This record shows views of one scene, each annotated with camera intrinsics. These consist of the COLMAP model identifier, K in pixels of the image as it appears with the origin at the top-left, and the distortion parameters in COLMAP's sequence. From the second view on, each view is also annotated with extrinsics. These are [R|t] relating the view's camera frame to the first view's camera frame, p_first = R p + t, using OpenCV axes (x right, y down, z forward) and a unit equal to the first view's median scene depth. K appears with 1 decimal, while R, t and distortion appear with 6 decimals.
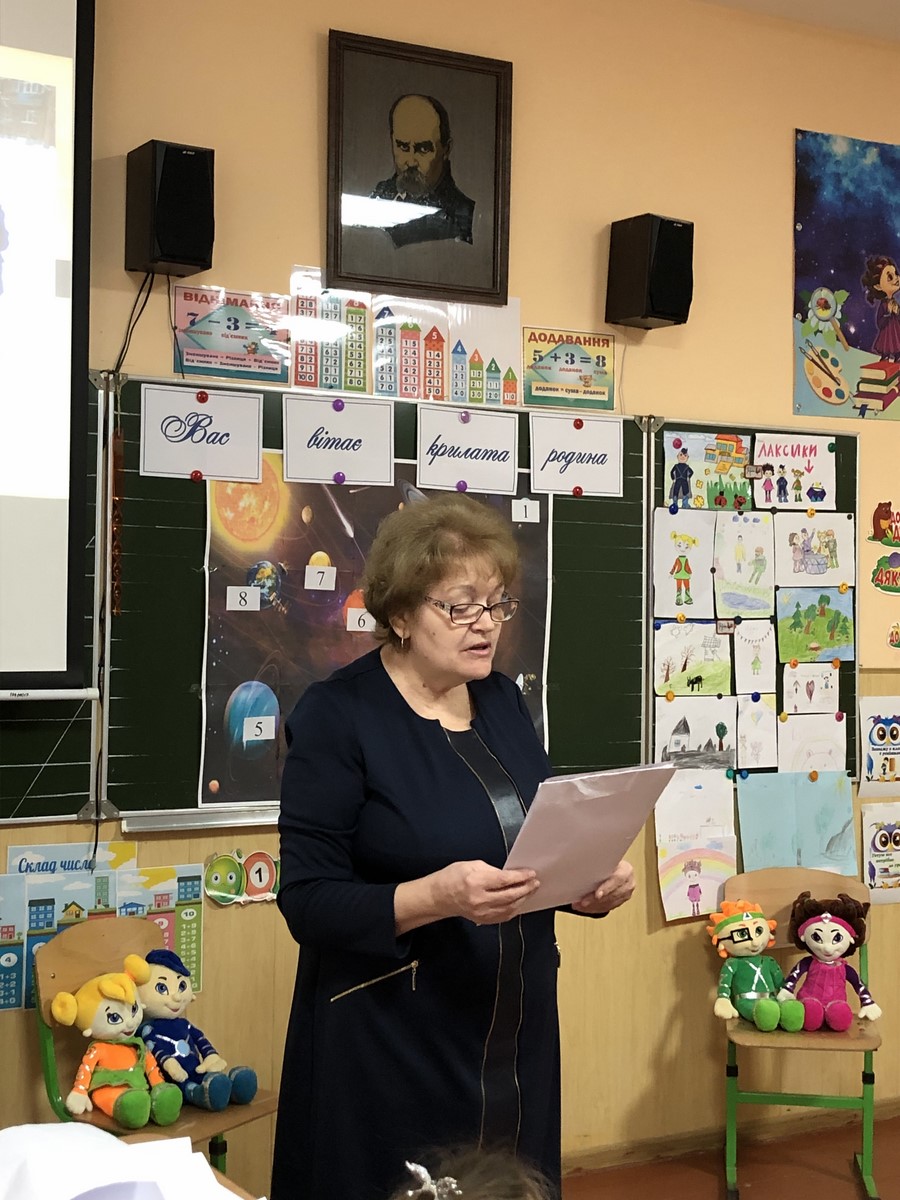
lens RADIAL K [[1725.4, 0, 434.7], [0, 1725.4, 586.1], [0, 0, 1]] dist [0.219470, -0.855704]
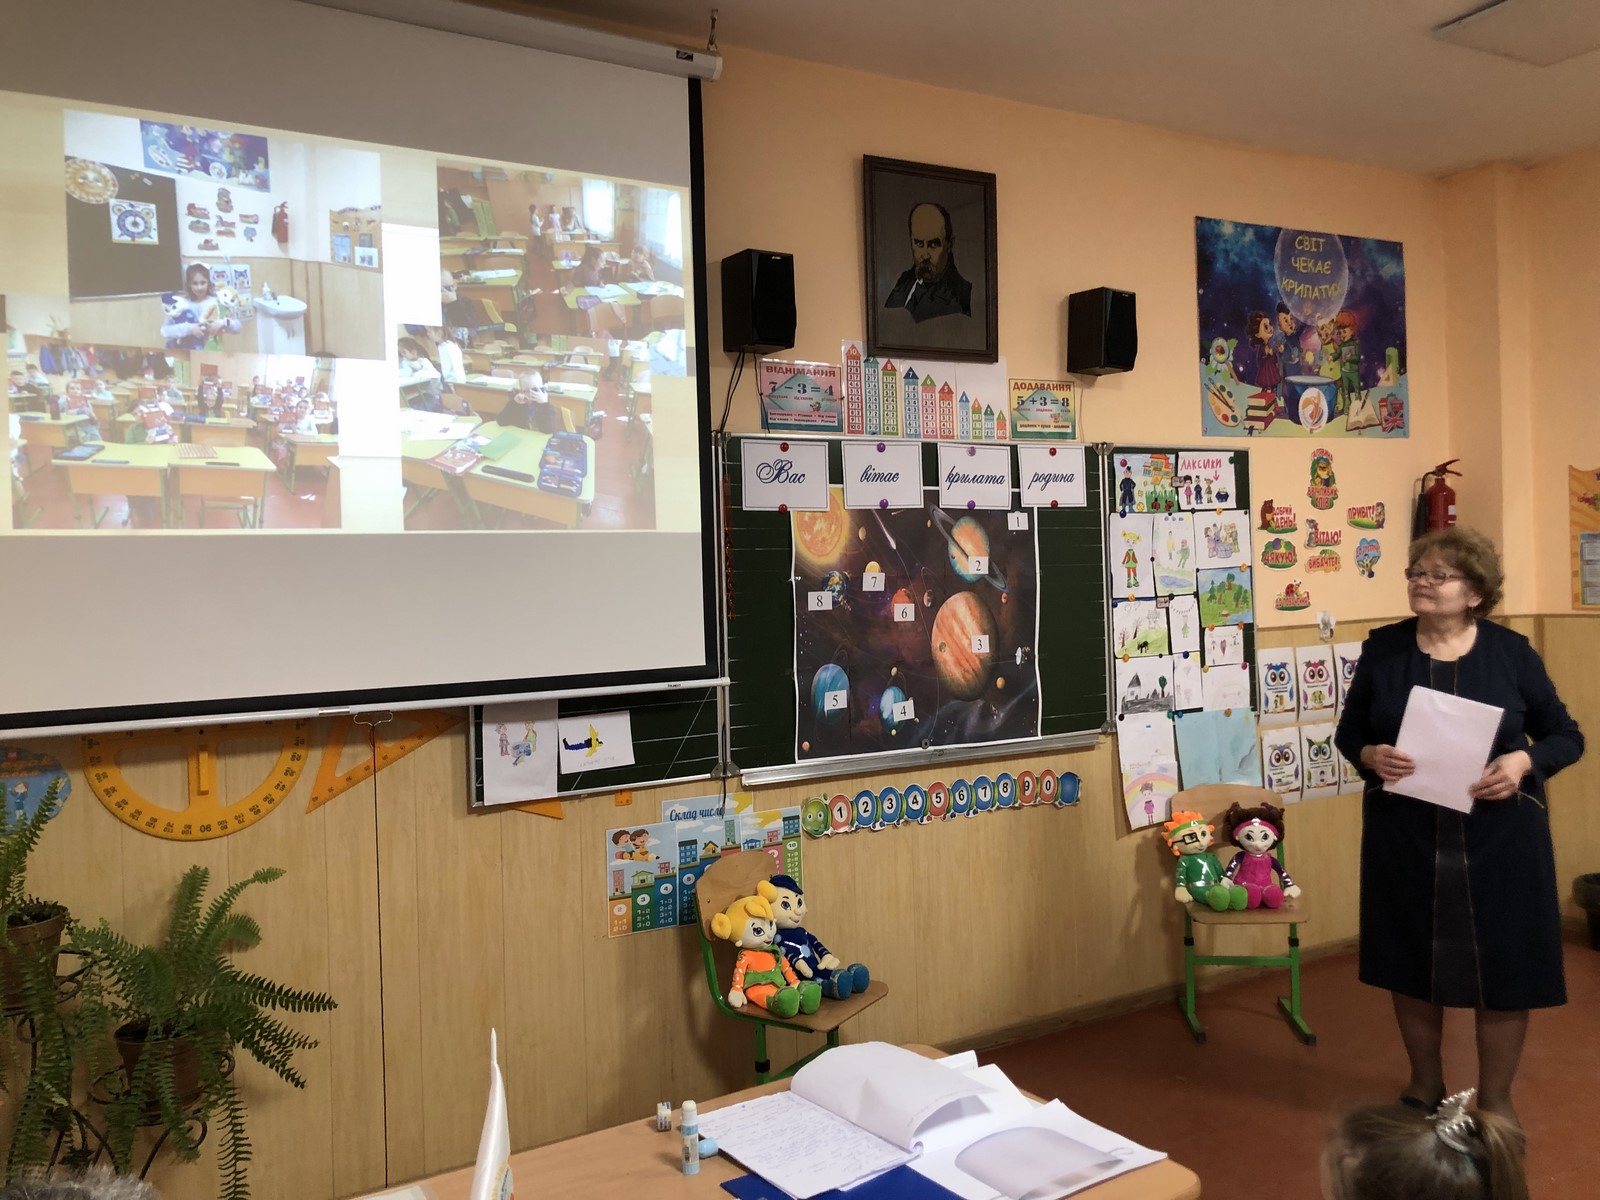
lens RADIAL K [[1295.1, 0, 794.7], [0, 1295.1, 584.1], [0, 0, 1]] dist [0.146082, -0.464318]
pose [[0.998948, -0.042142, 0.018071, -0.133314], [0.041708, 0.998847, 0.023776, -0.026590], [-0.019052, -0.022997, 0.999554, 0.029421]]
